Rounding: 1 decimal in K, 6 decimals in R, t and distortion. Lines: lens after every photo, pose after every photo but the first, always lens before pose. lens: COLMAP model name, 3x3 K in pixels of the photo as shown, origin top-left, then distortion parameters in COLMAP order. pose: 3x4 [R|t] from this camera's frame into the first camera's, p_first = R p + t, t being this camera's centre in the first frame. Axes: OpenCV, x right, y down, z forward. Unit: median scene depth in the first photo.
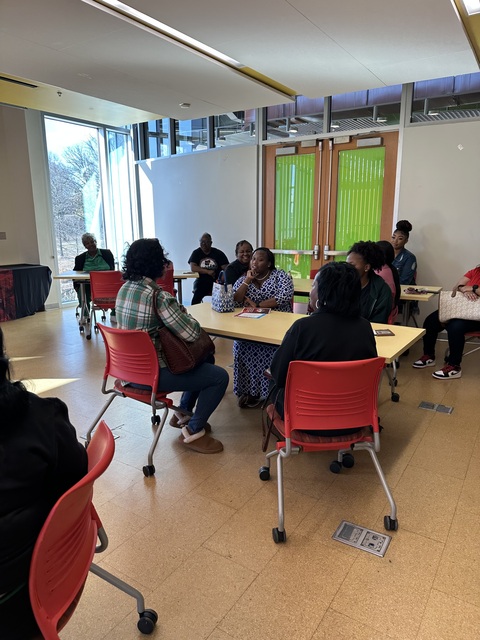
lens RADIAL K [[448.5, 0, 240.0], [0, 448.5, 320.0], [0, 0, 1]] dist [0.002526, -0.000608]
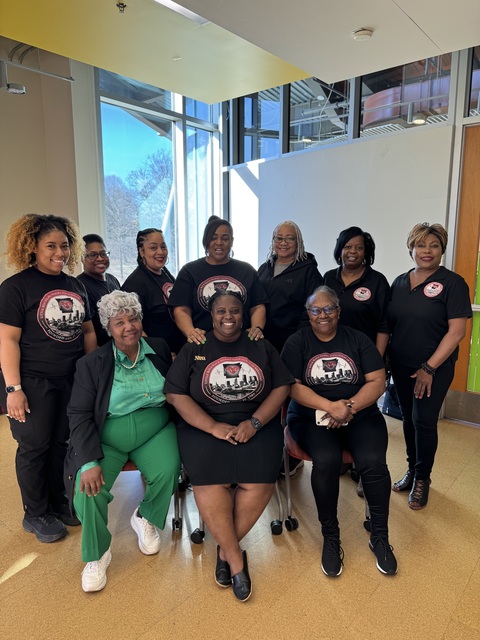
lens RADIAL K [[476.3, 0, 240.0], [0, 476.3, 320.0], [0, 0, 1]] dist [0.003646, 0.001028]
pose [[0.991240, 0.023646, -0.129940, -0.109999], [-0.031232, 0.997905, -0.056656, -0.079130], [0.128328, 0.060218, 0.989902, 0.295752]]
